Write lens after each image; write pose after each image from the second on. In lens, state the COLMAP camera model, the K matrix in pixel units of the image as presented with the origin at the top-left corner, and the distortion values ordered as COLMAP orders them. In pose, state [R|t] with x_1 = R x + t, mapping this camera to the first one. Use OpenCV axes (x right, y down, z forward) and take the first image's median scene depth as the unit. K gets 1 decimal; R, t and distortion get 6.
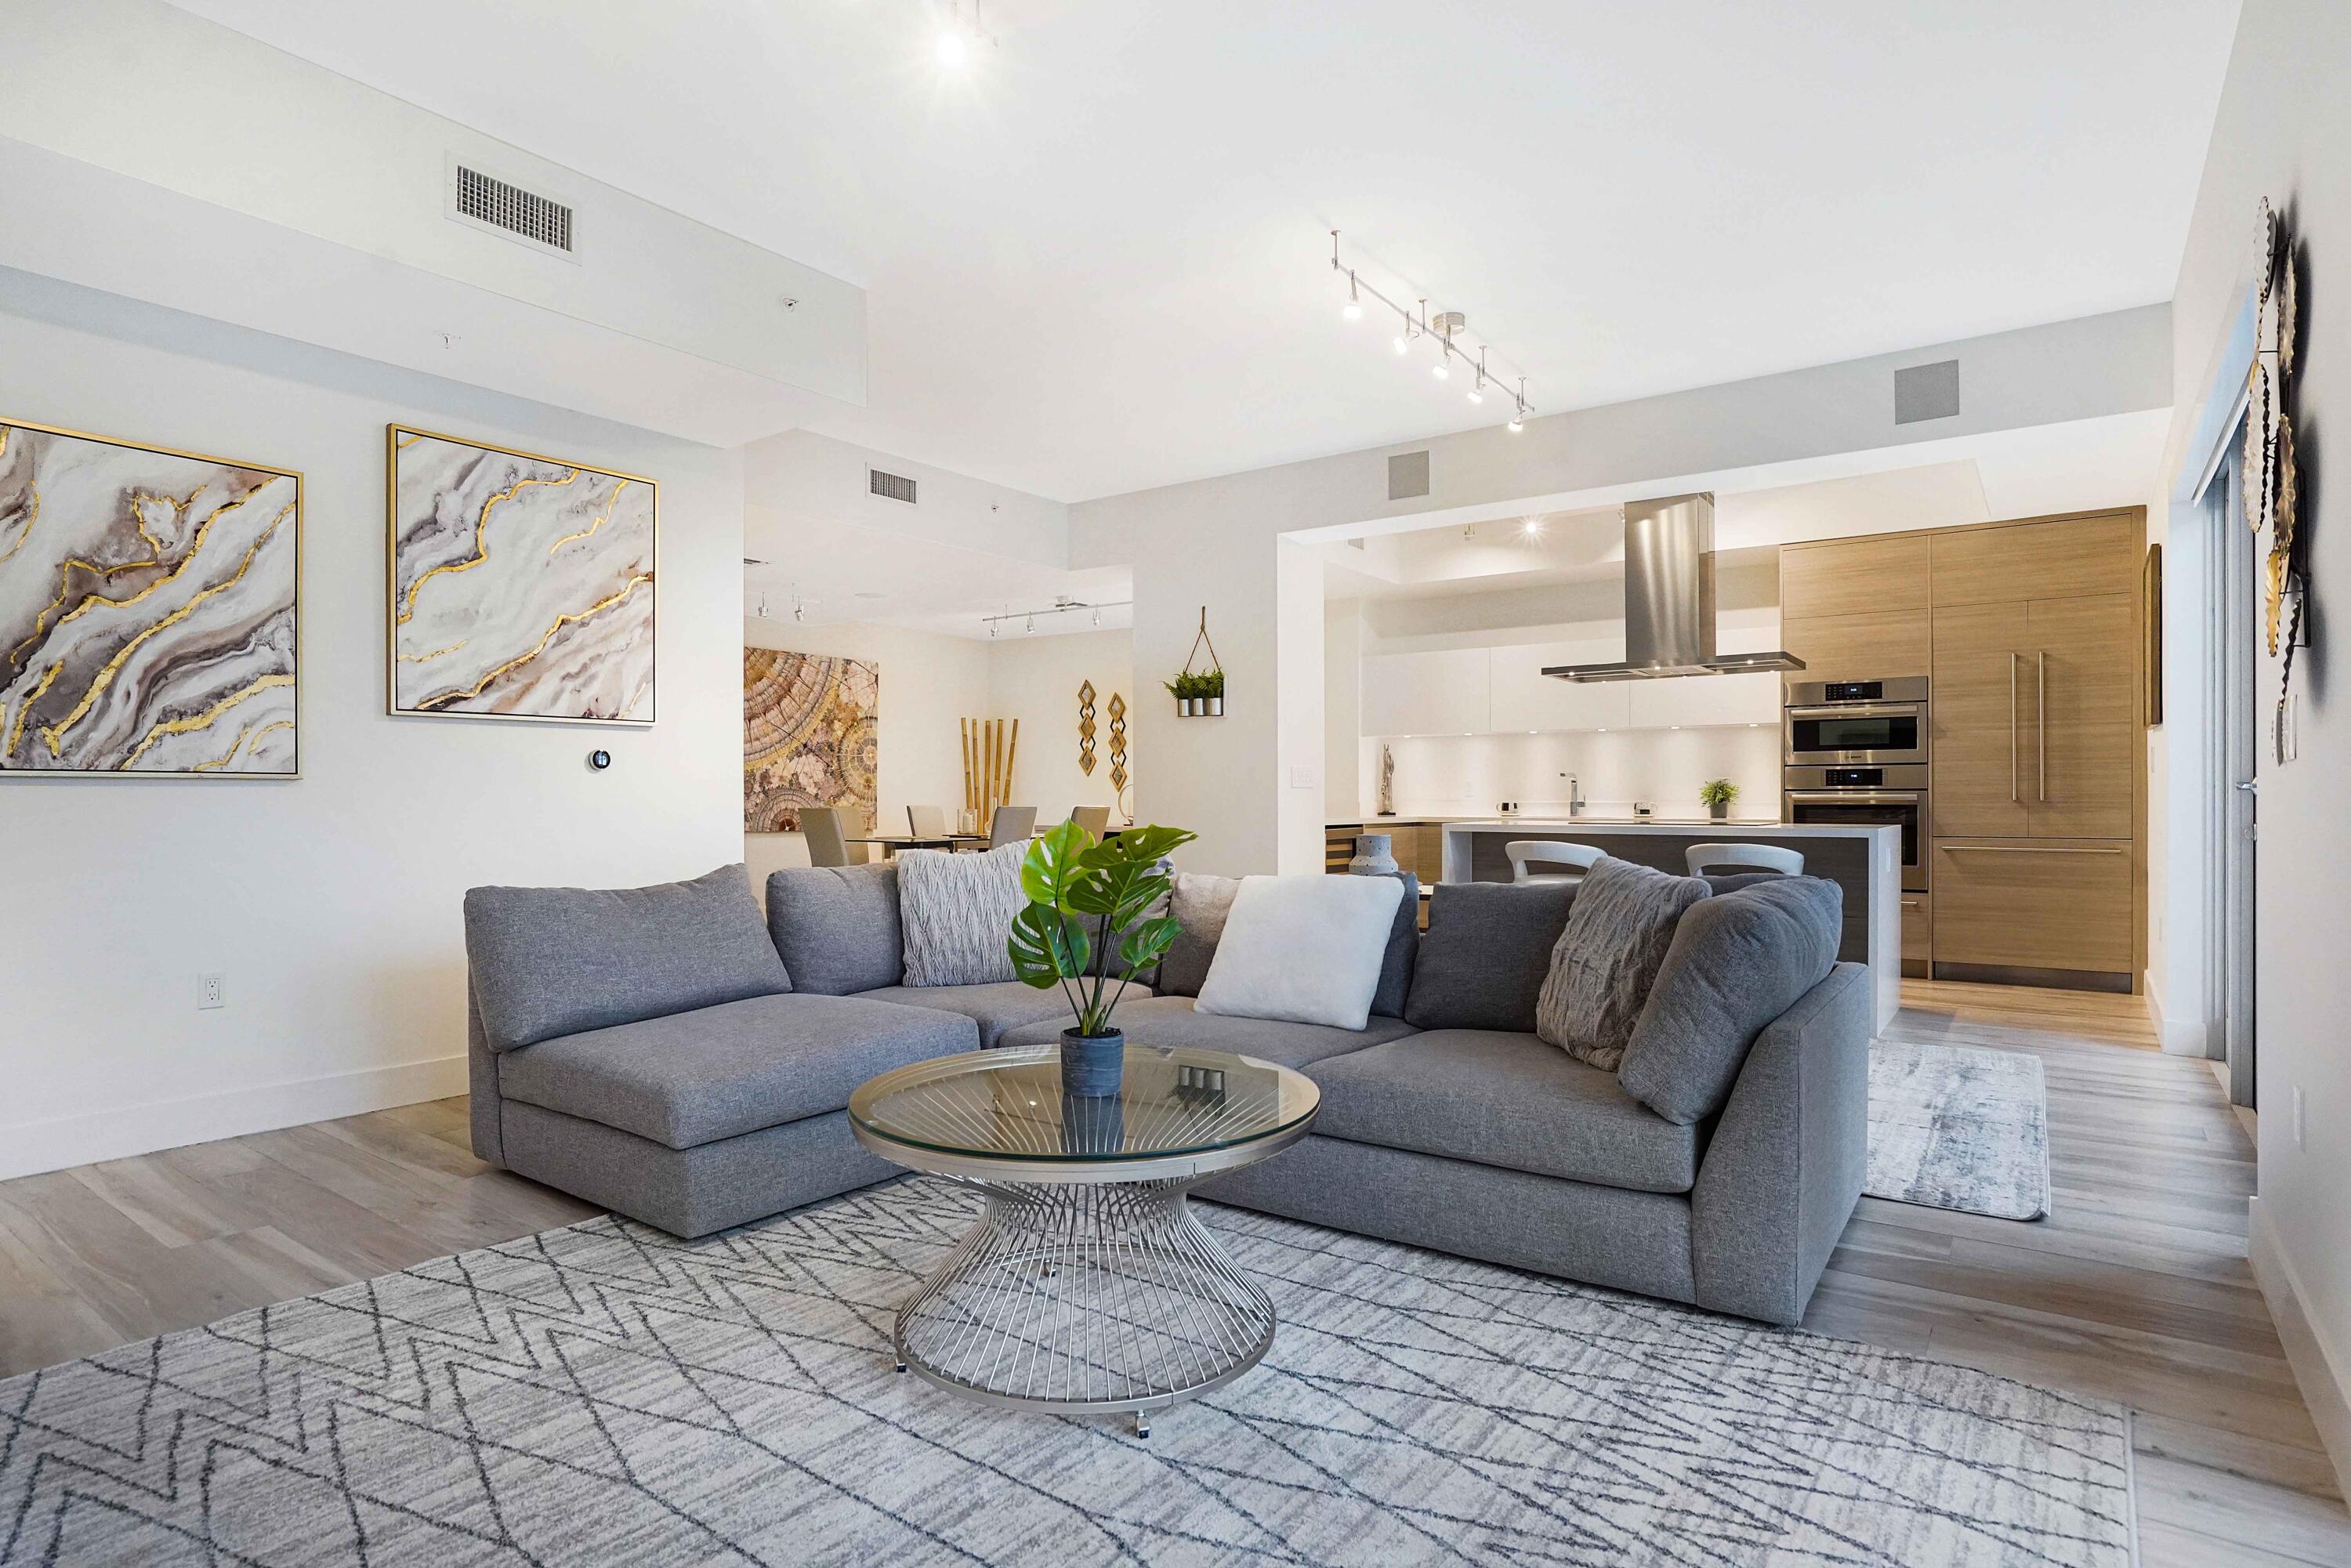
lens RADIAL K [[1291.7, 0, 1171.8], [0, 1291.7, 798.2], [0, 0, 1]] dist [0.001781, -0.000099]
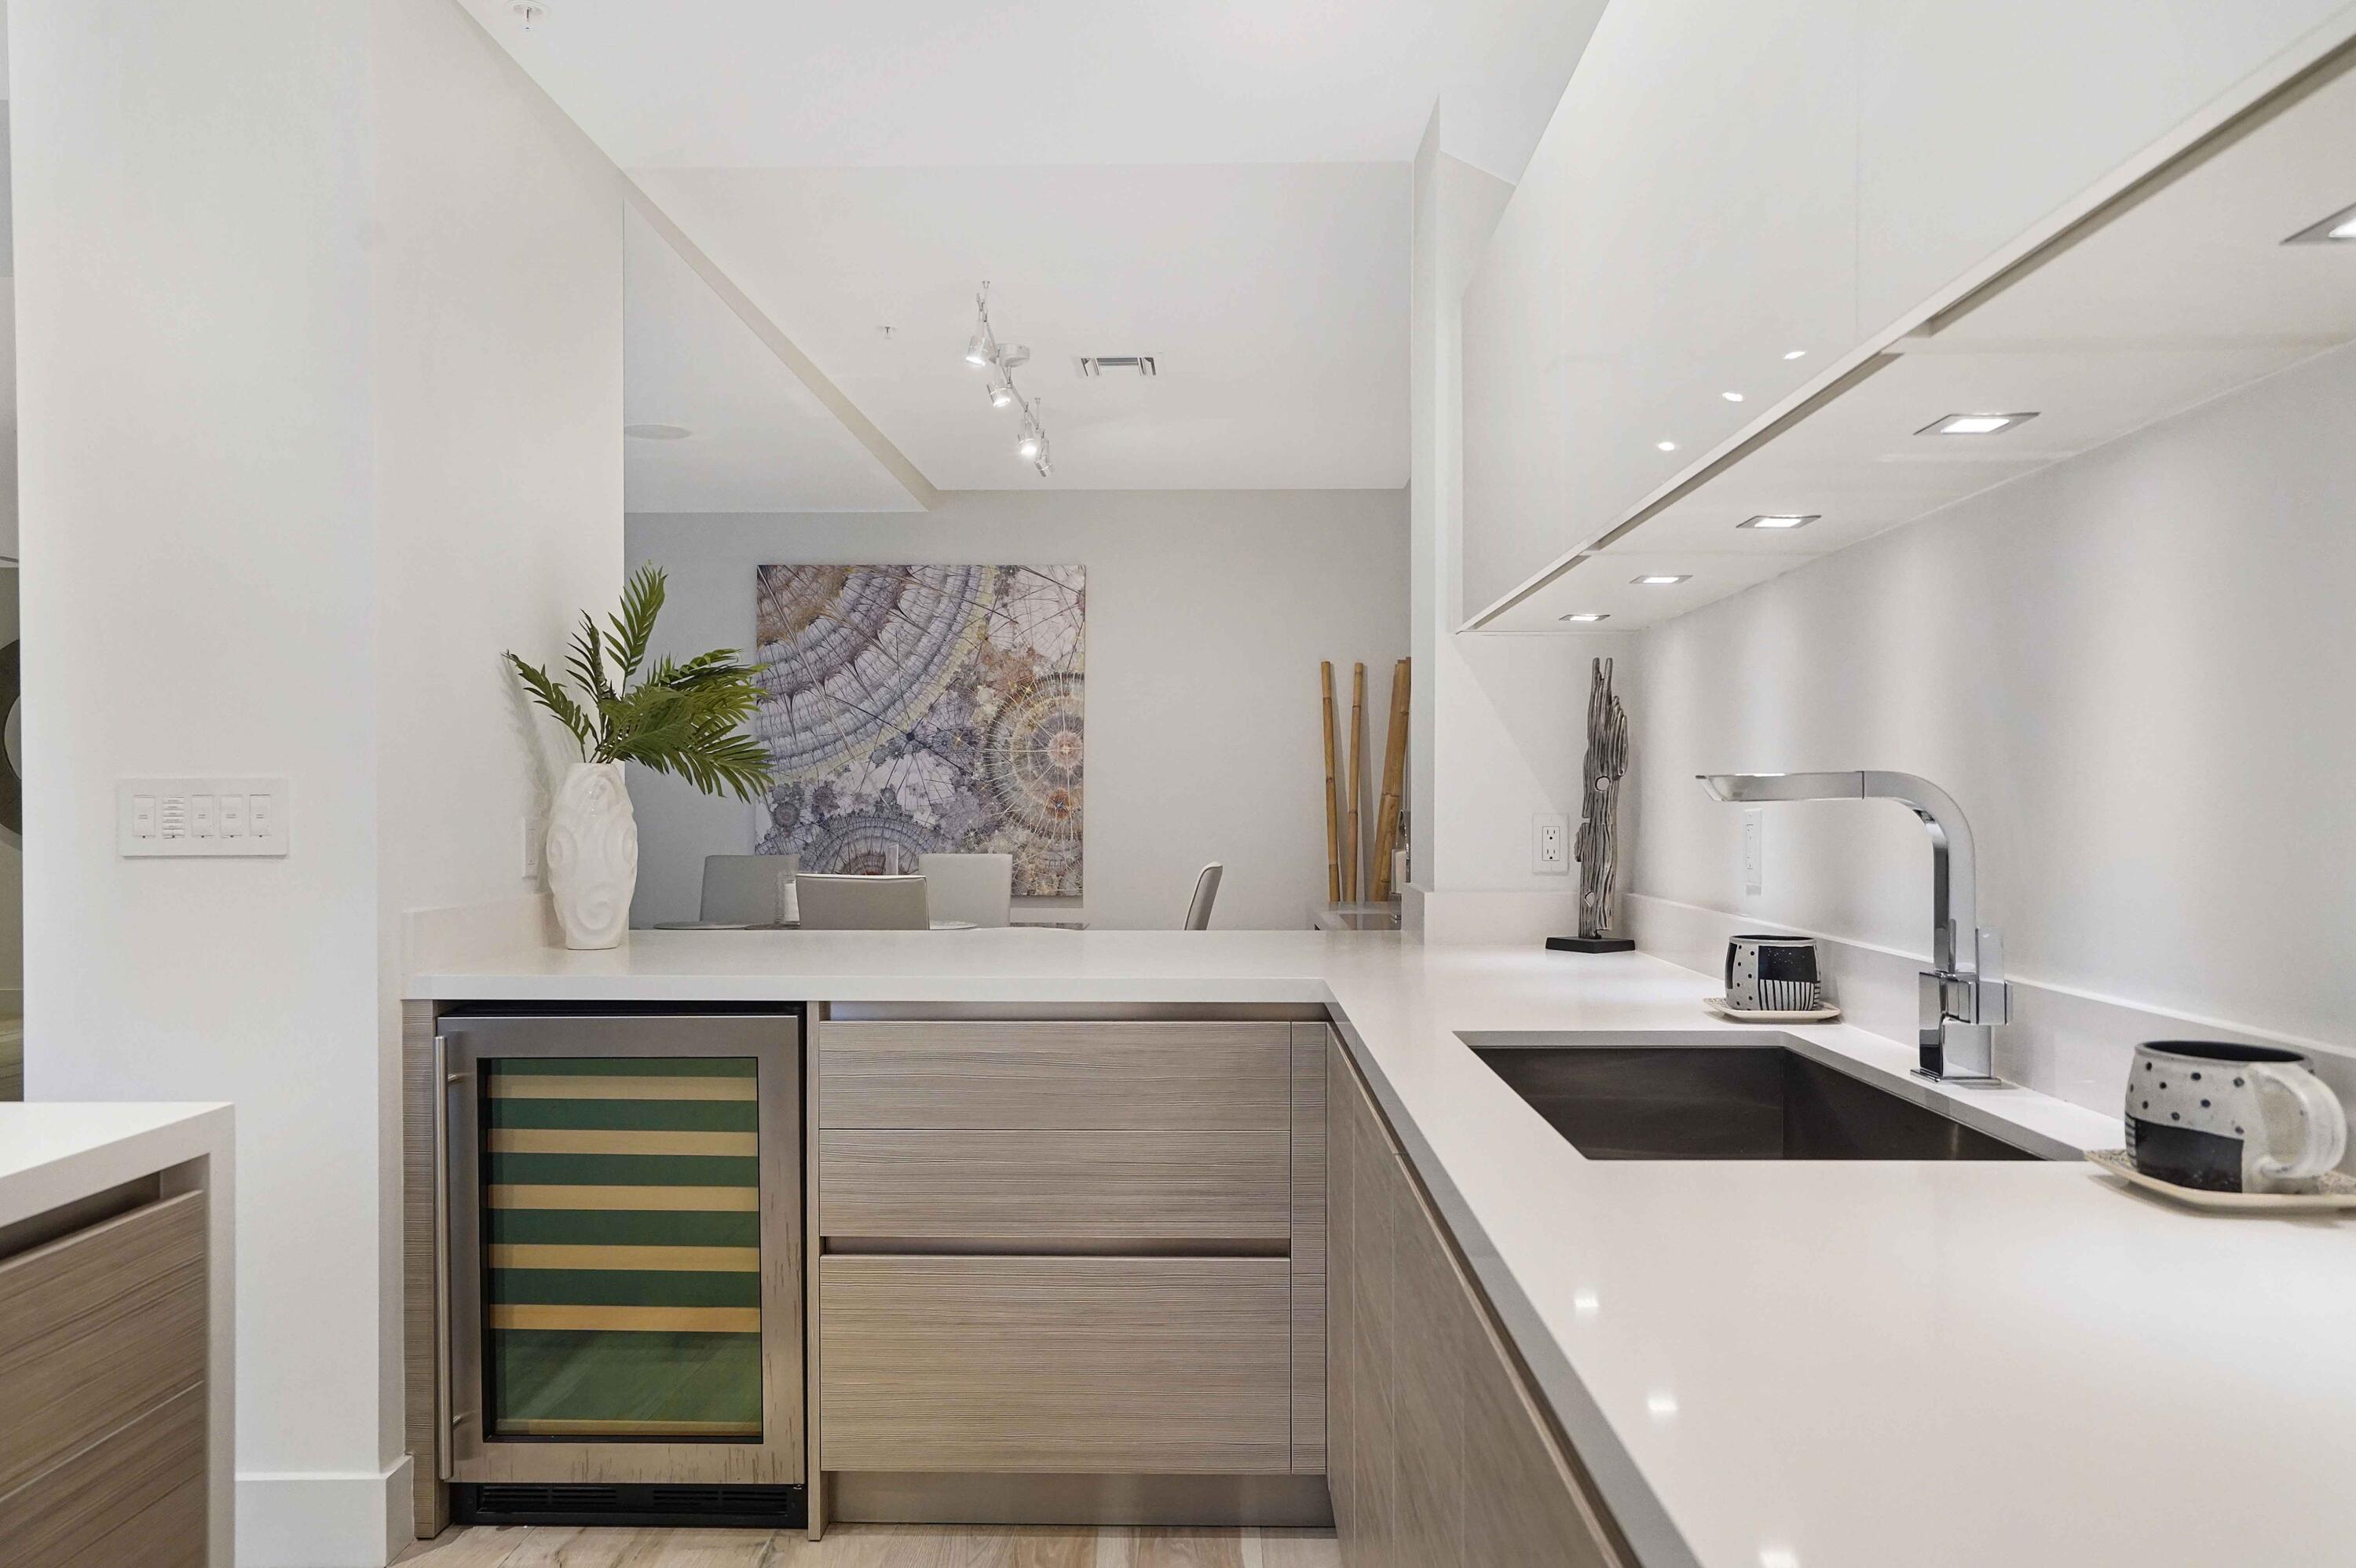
lens RADIAL K [[1643.9, 0, 1165.8], [0, 1643.9, 799.5], [0, 0, 1]] dist [-0.005935, -0.000127]
pose [[0.574818, -0.001736, -0.818280, 0.347003], [0.002338, 0.999997, -0.000479, -0.014225], [0.818278, -0.001638, 0.574820, 0.717717]]
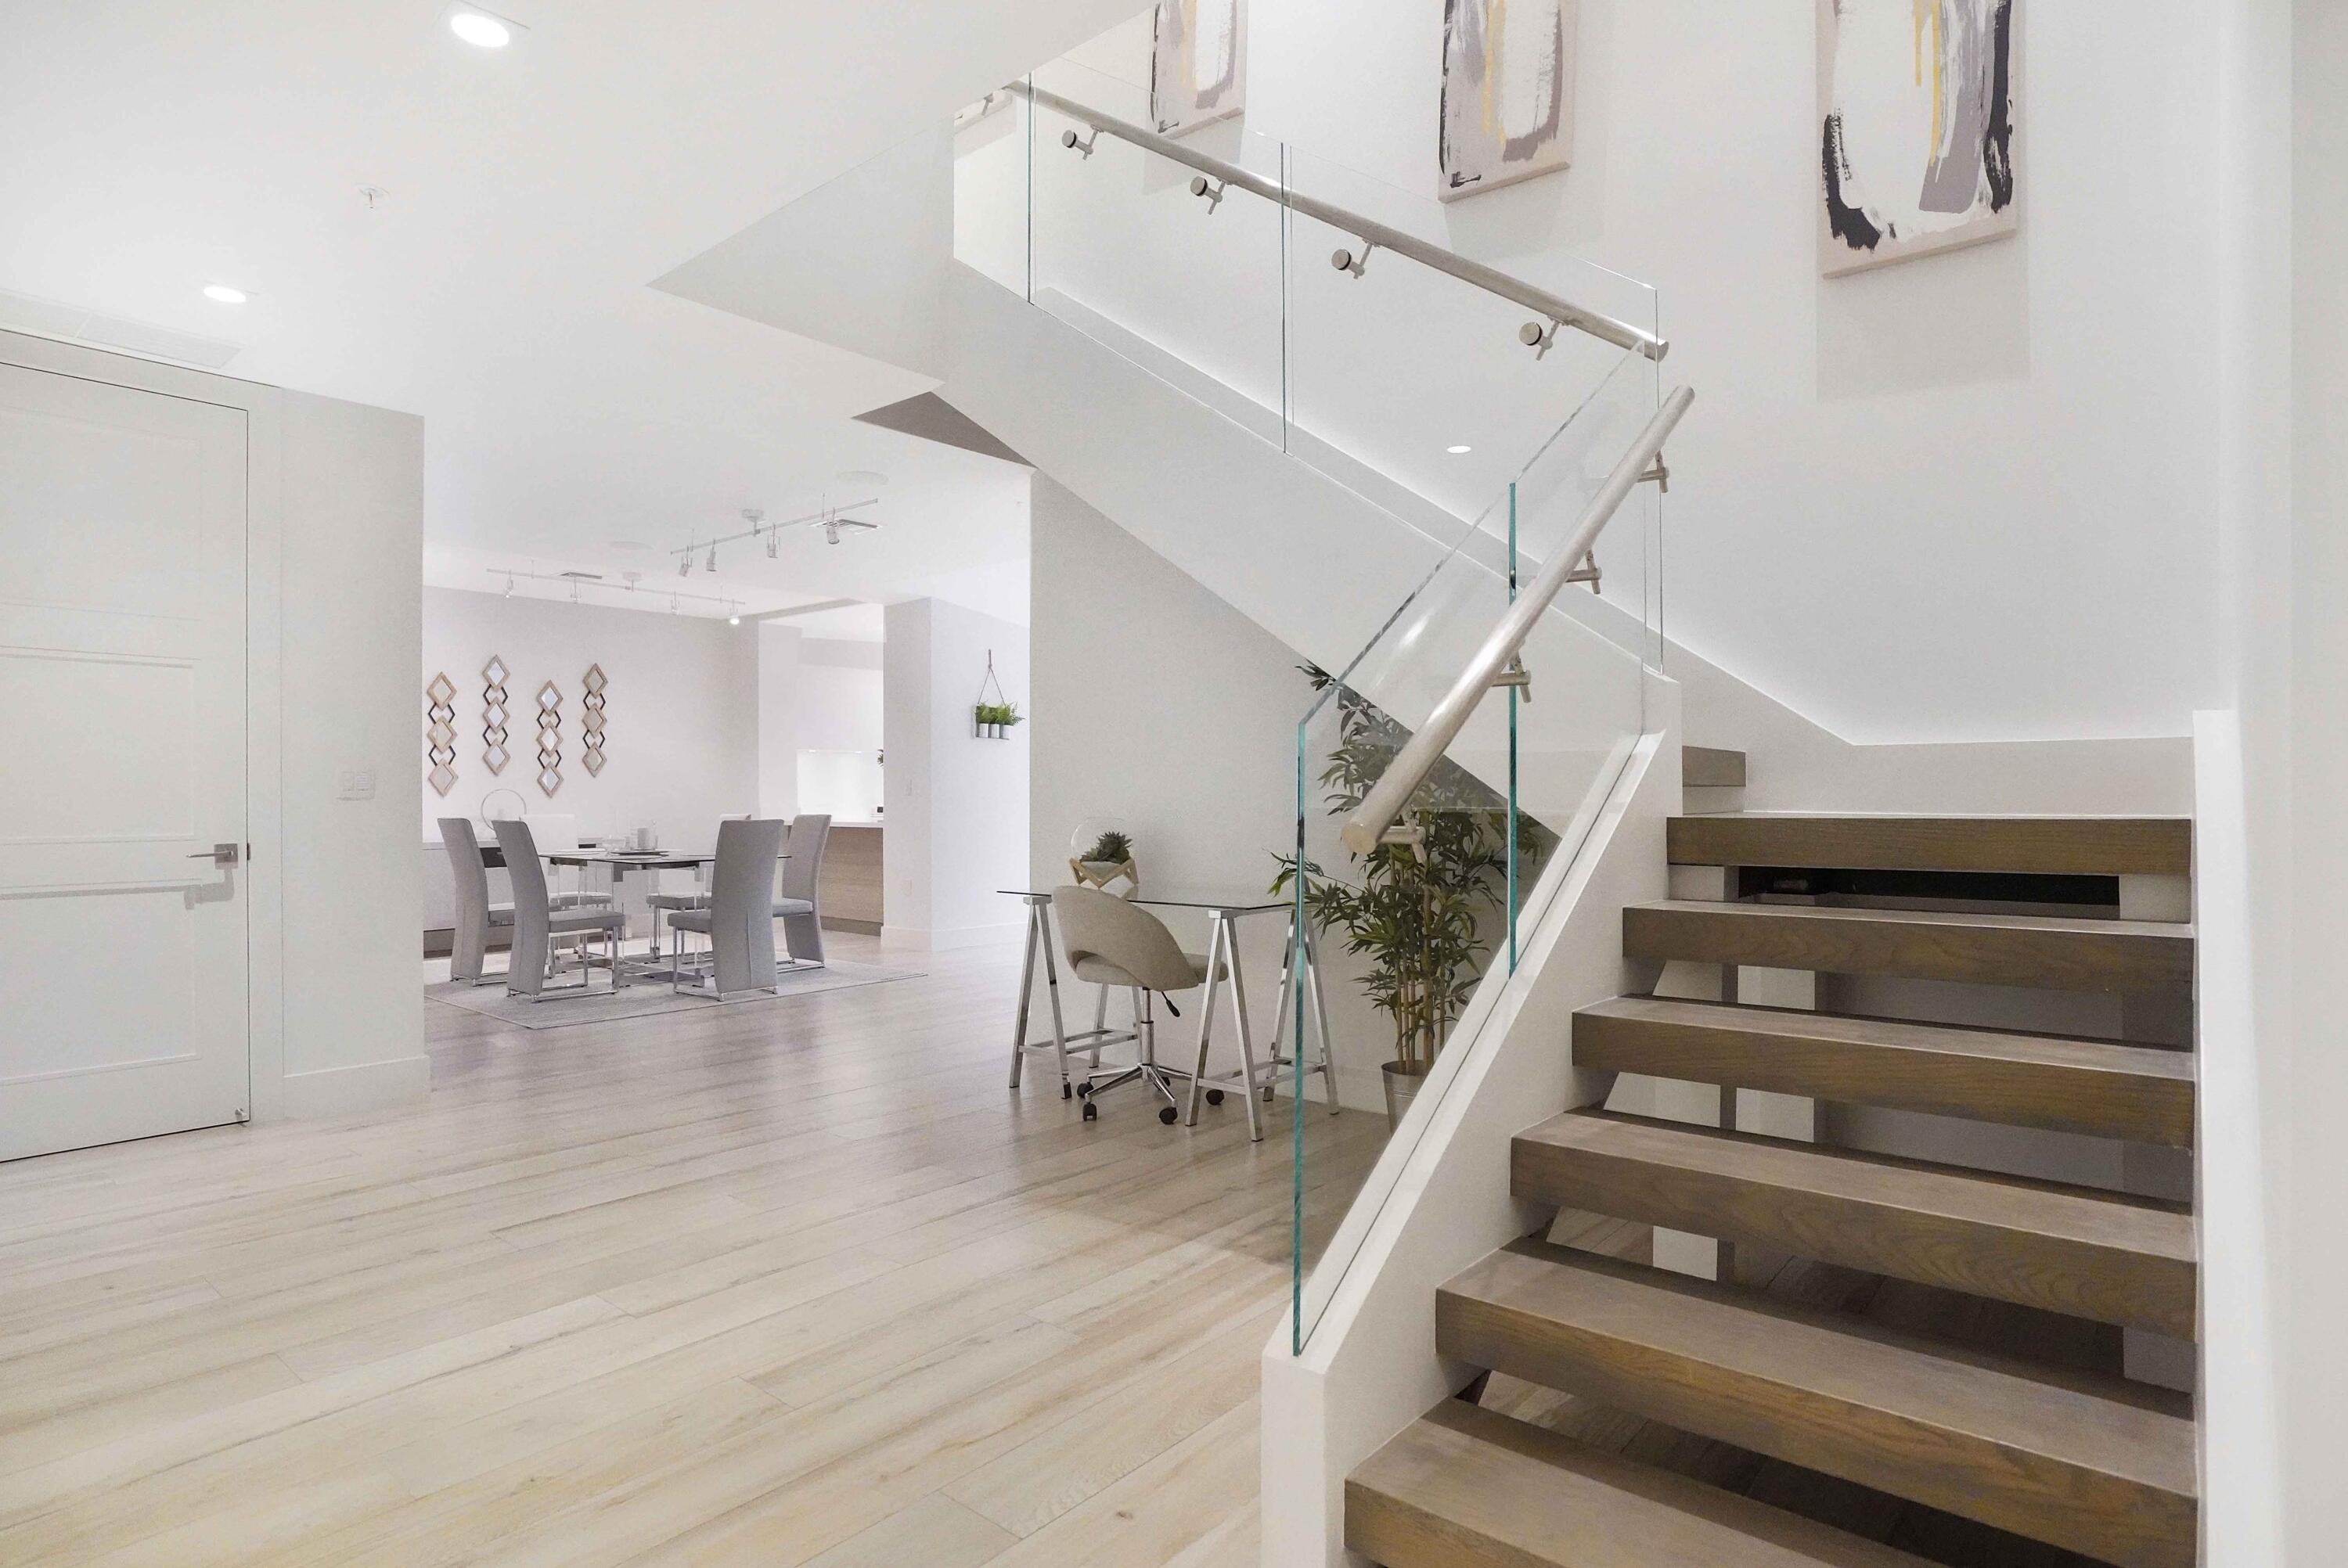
lens RADIAL K [[1274.1, 0, 1153.8], [0, 1274.1, 775.7], [0, 0, 1]] dist [-0.035069, 0.017949]
pose [[0.095833, 0.013241, 0.995309, -0.875551], [-0.001299, 0.999912, -0.013177, -0.008680], [-0.995397, -0.000030, 0.095842, 0.540690]]
